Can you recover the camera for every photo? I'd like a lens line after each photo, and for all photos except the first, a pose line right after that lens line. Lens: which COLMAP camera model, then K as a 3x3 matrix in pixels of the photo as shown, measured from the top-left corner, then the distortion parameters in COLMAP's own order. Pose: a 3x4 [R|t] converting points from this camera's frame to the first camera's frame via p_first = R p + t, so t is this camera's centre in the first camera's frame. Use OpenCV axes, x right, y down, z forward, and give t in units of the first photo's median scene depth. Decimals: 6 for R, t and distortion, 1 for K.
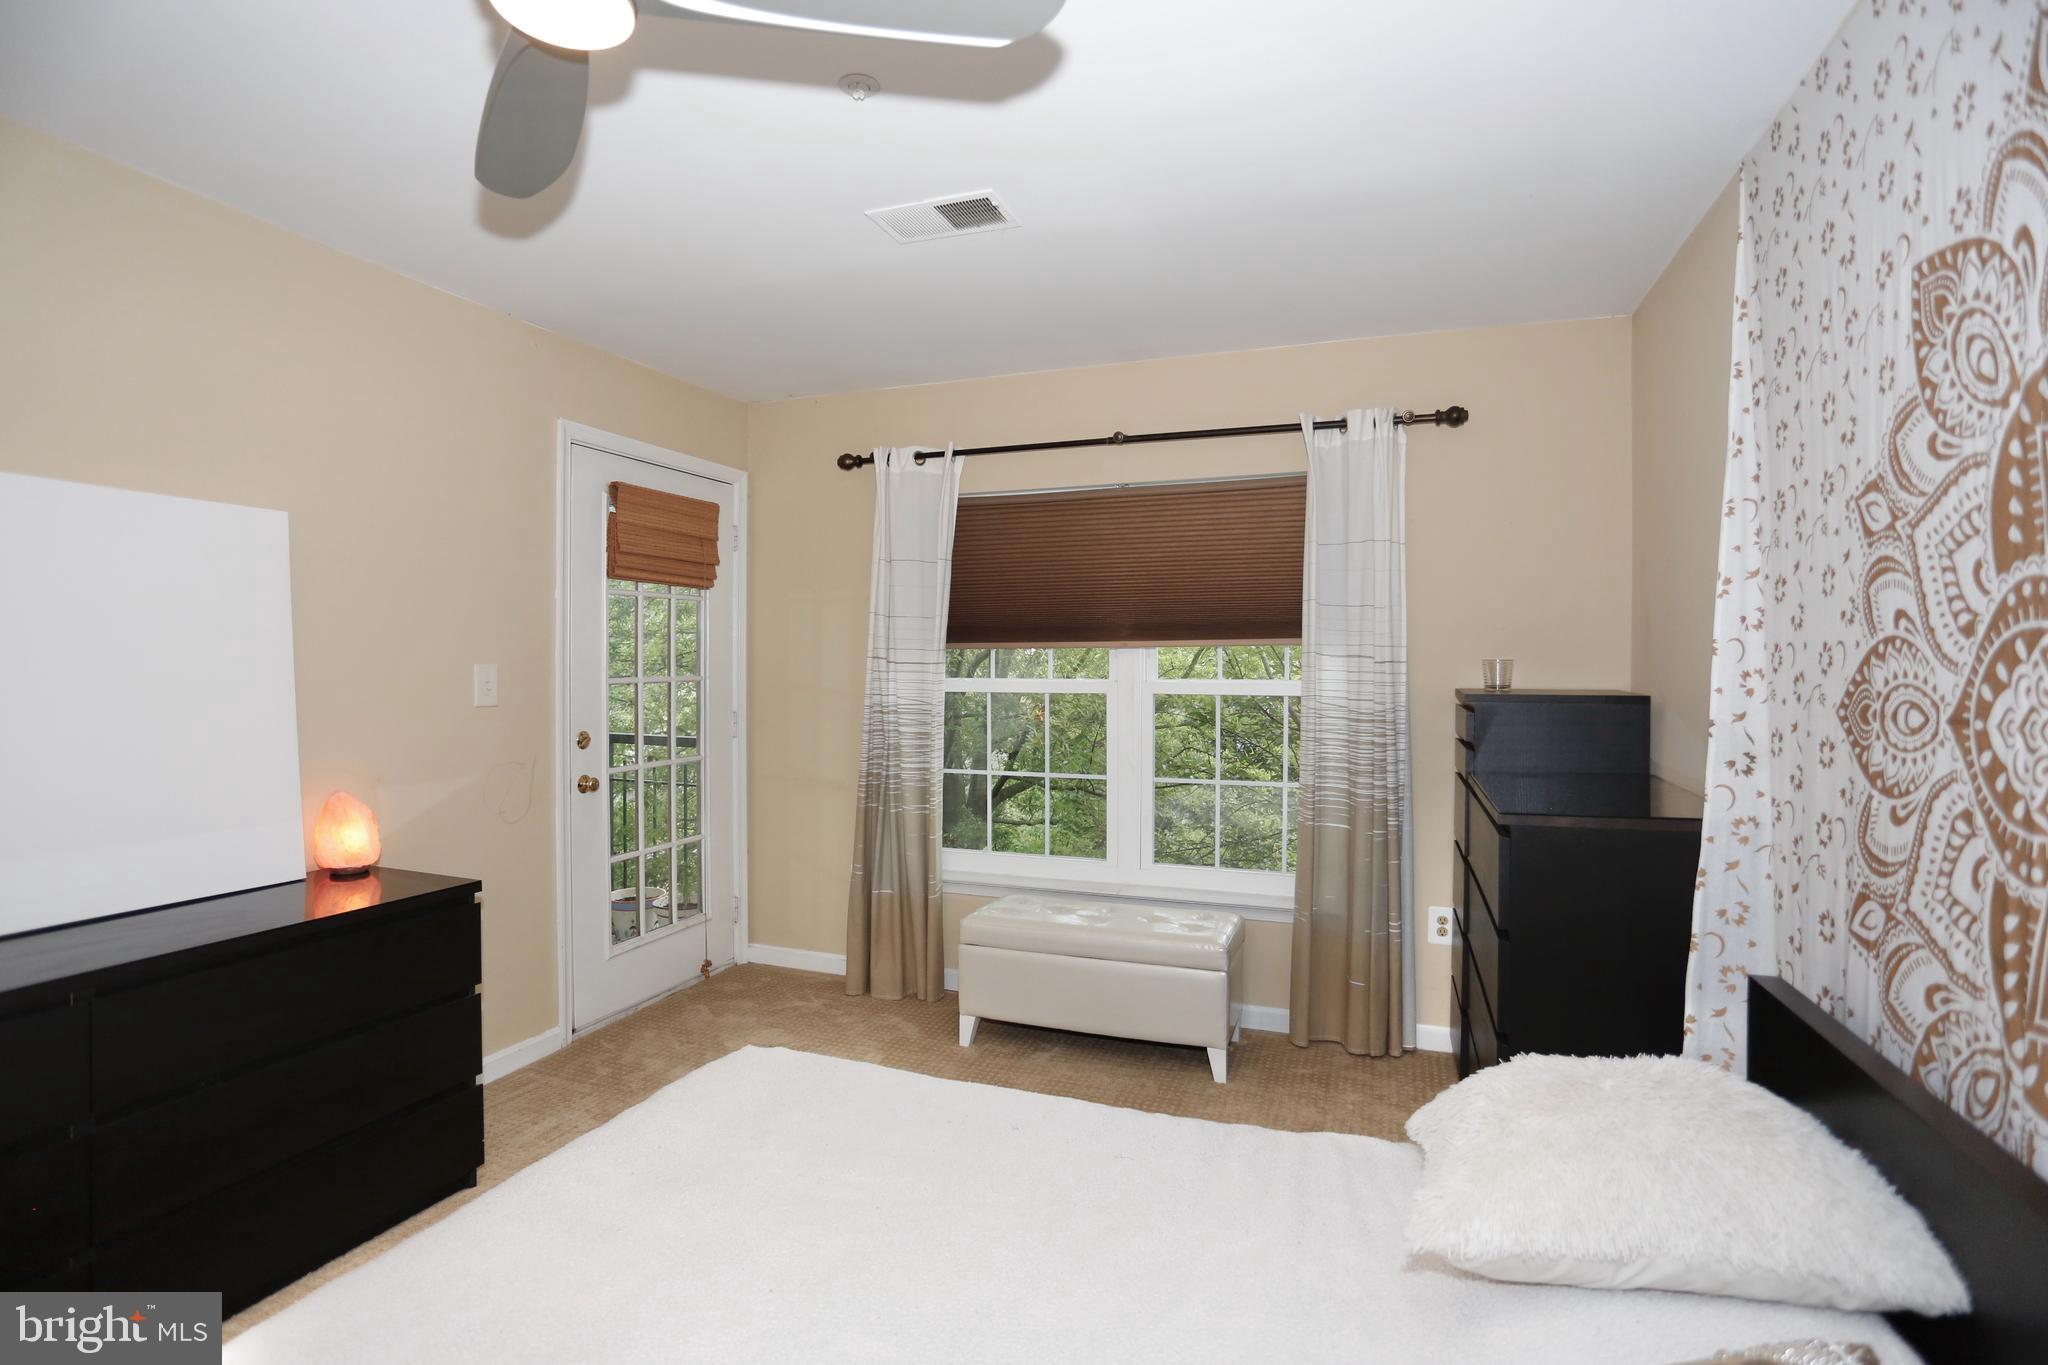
lens RADIAL K [[994.4, 0, 1042.5], [0, 994.4, 675.5], [0, 0, 1]] dist [-0.066071, 0.025296]
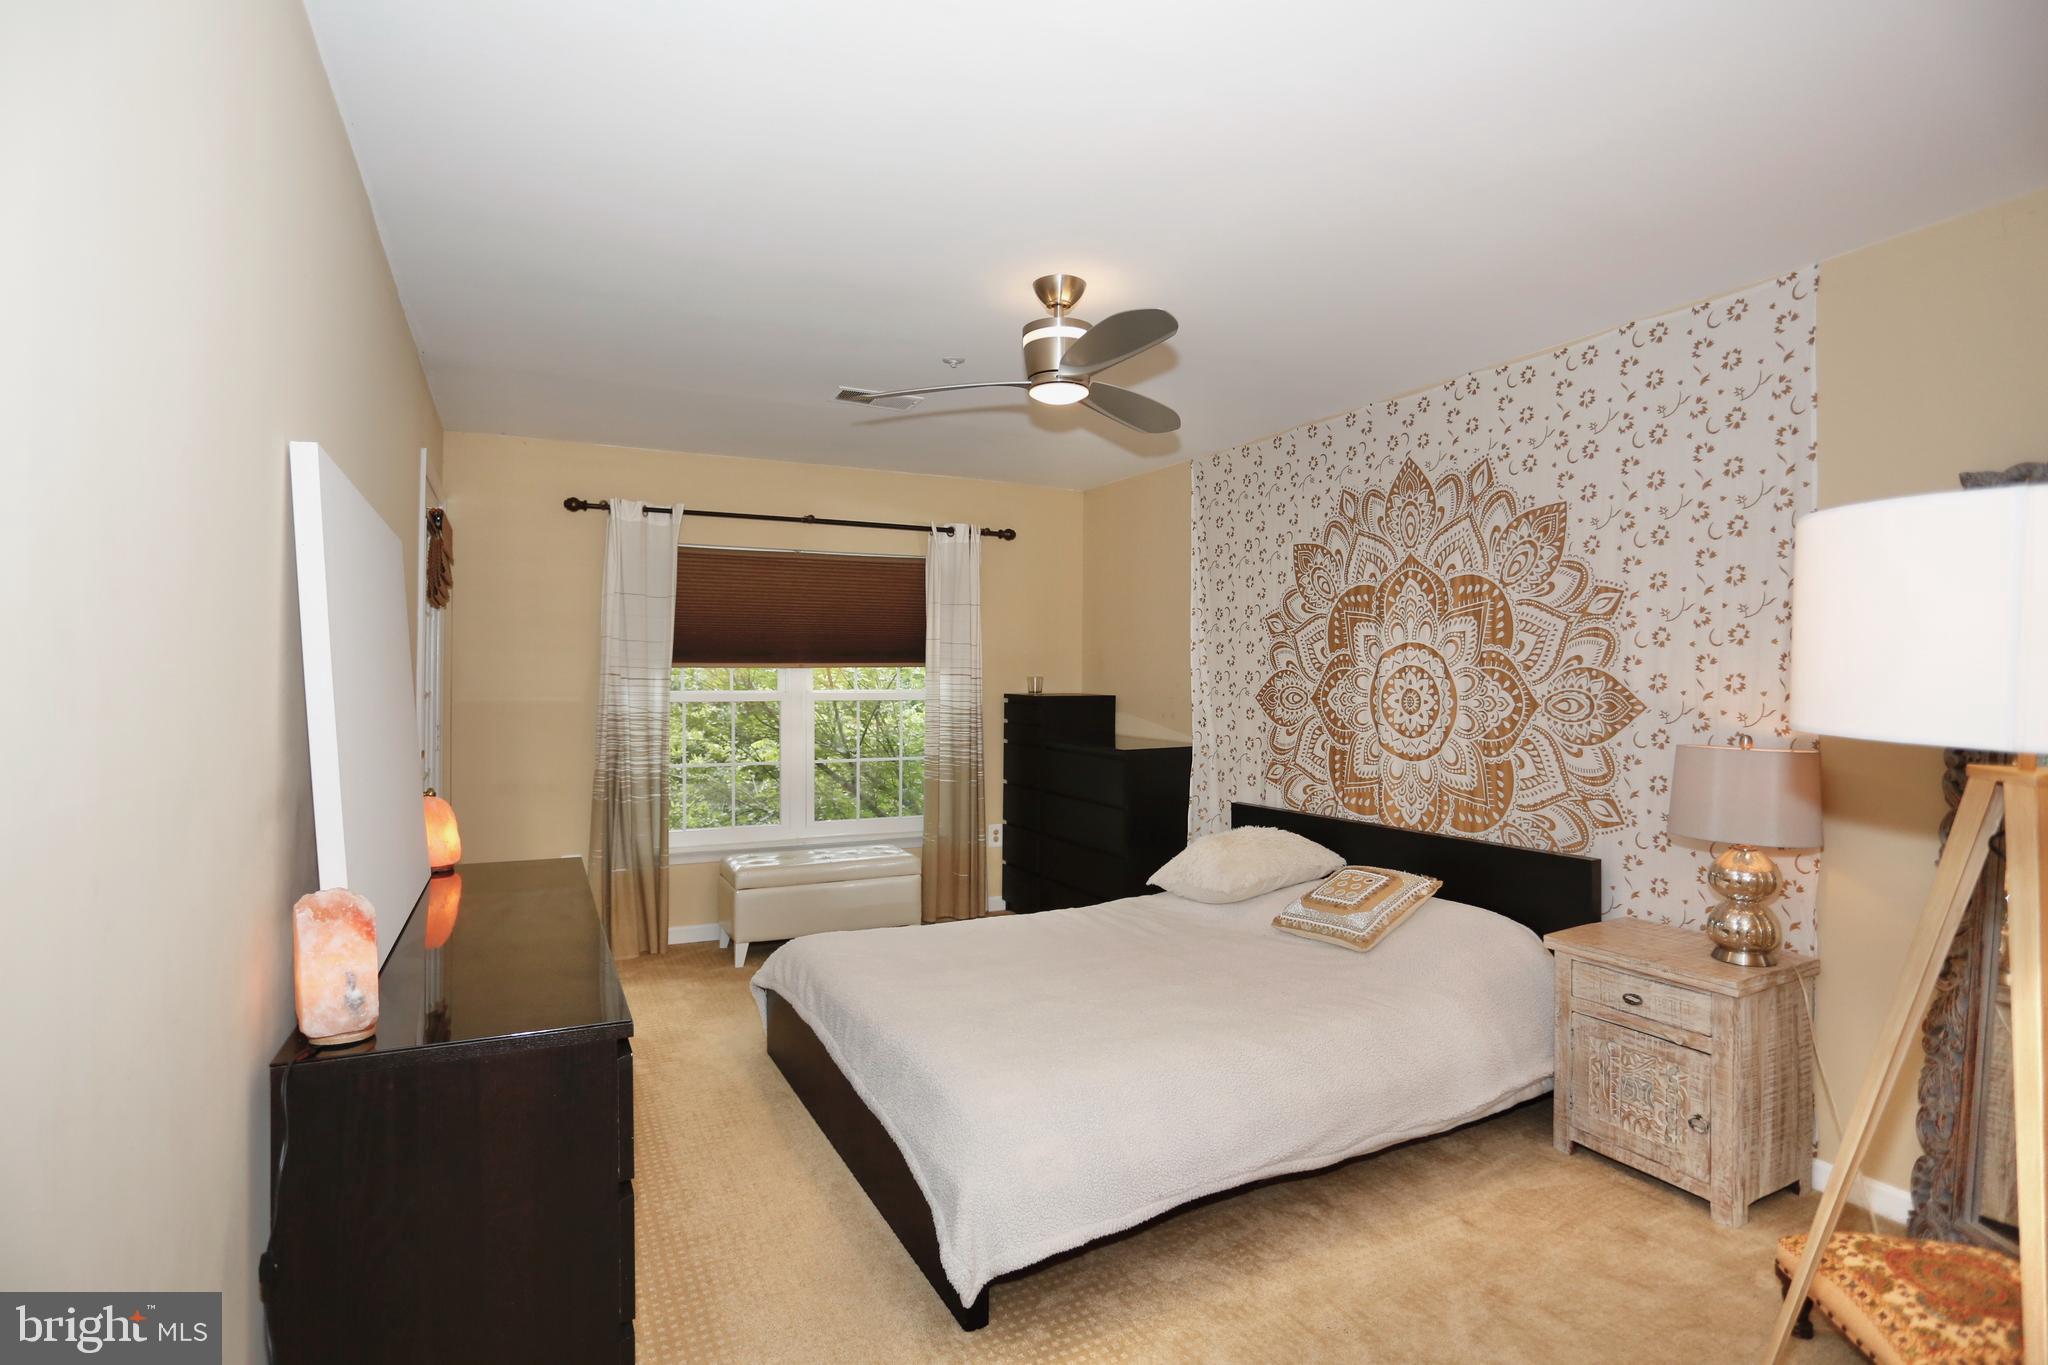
lens RADIAL K [[994.4, 0, 1041.0], [0, 994.4, 679.3], [0, 0, 1]] dist [-0.066071, 0.025296]
pose [[0.672850, -0.000954, 0.739779, -1.734954], [0.008325, 0.999946, -0.006282, -0.000658], [-0.739732, 0.010385, 0.672821, -0.435138]]
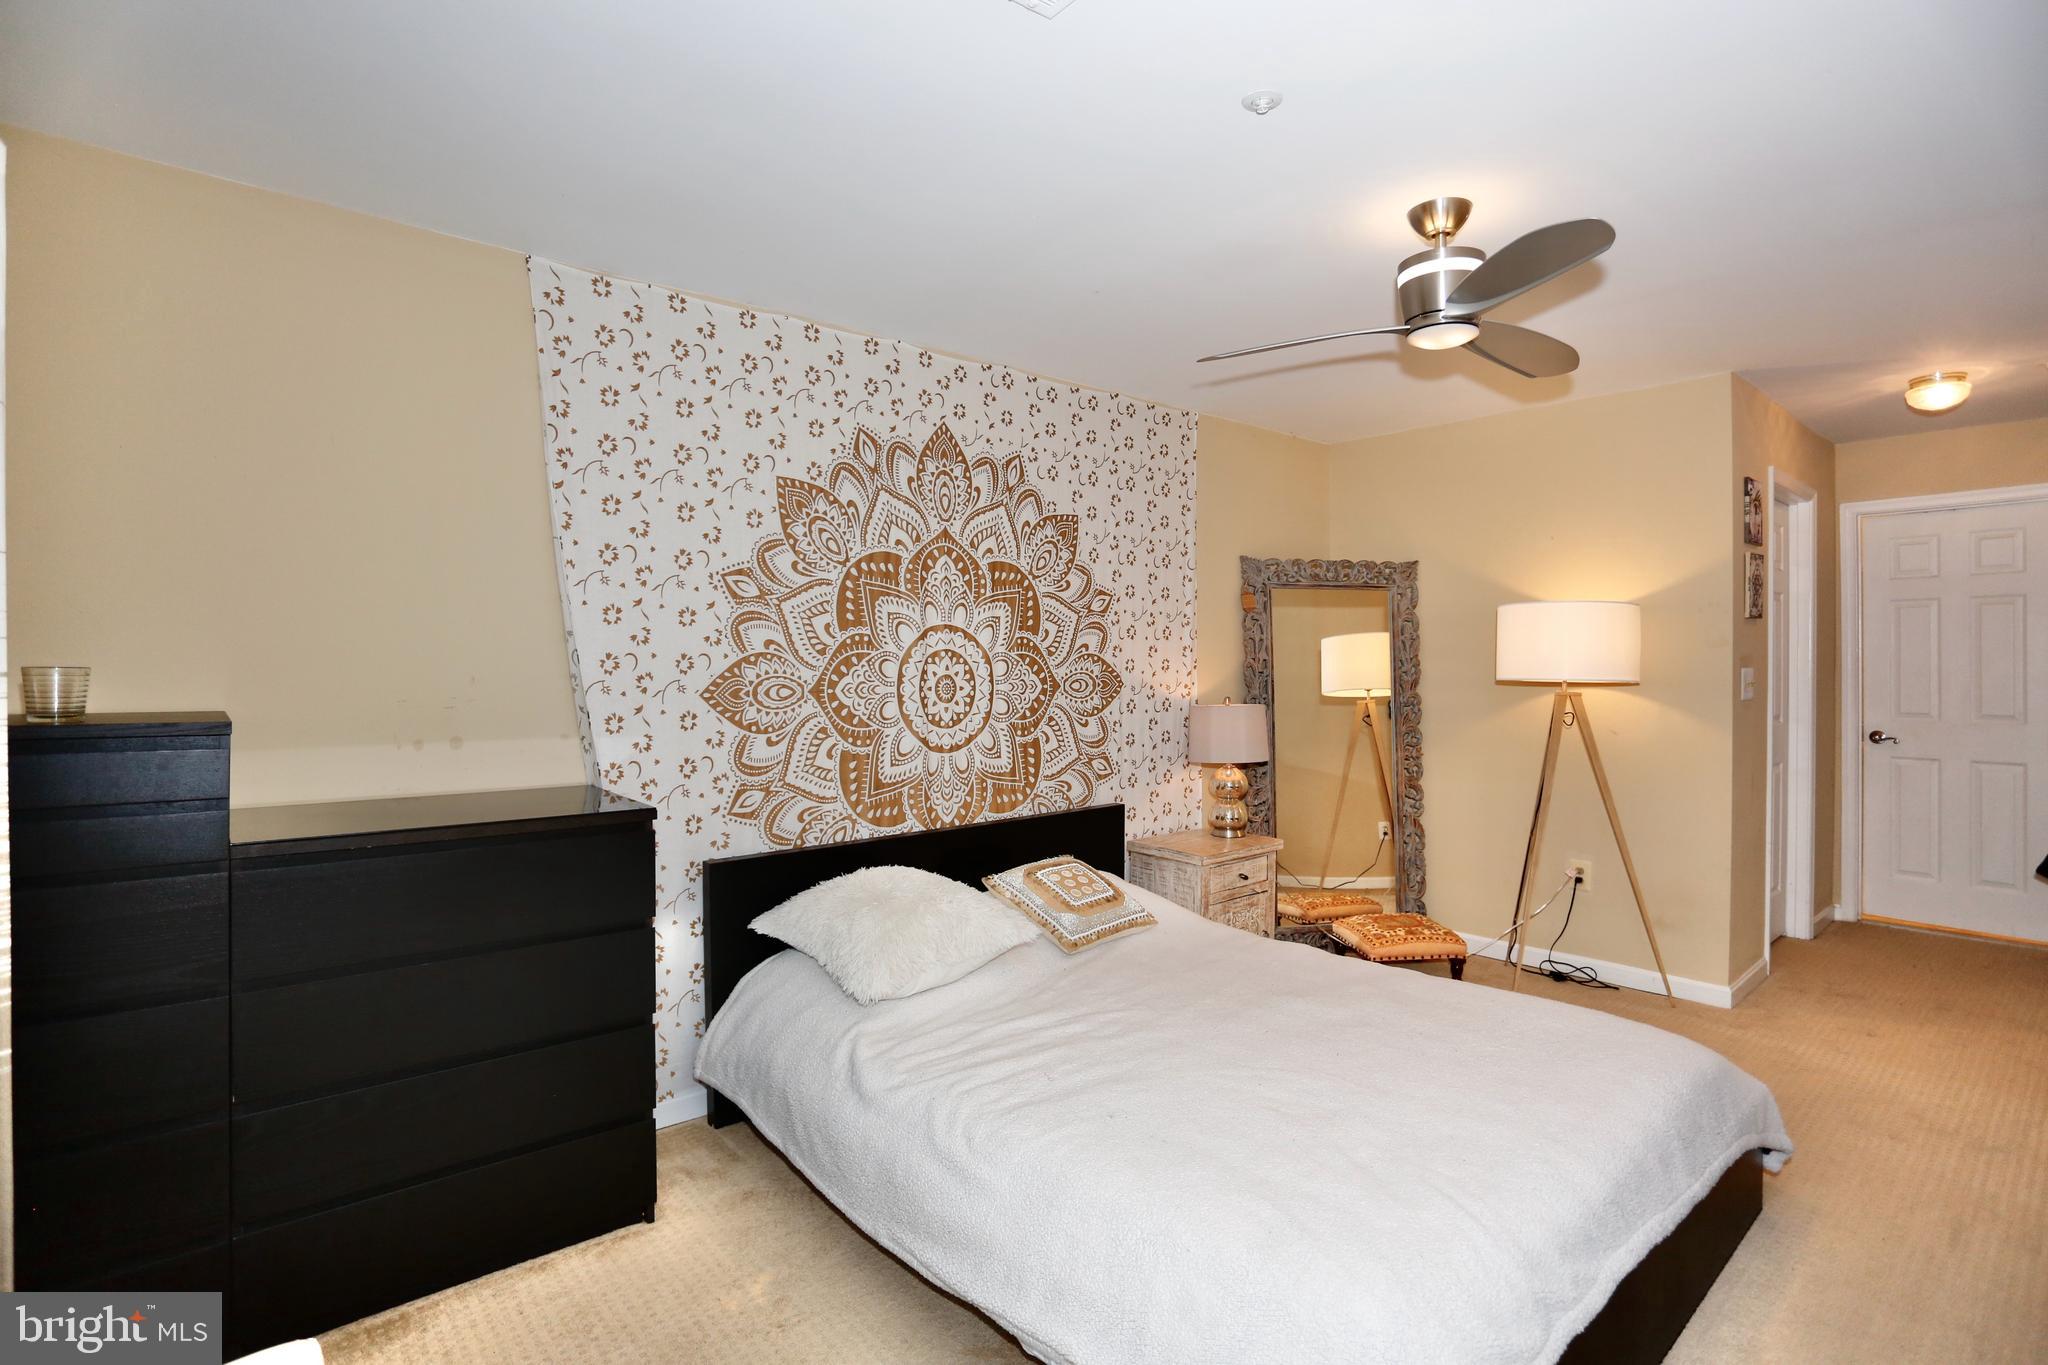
lens RADIAL K [[994.4, 0, 1020.1], [0, 994.4, 679.7], [0, 0, 1]] dist [-0.066071, 0.025296]
pose [[-0.864949, -0.002754, 0.501851, -0.586063], [0.012169, 0.999576, 0.026459, -0.031705], [-0.501711, 0.028993, -0.864549, 2.430312]]
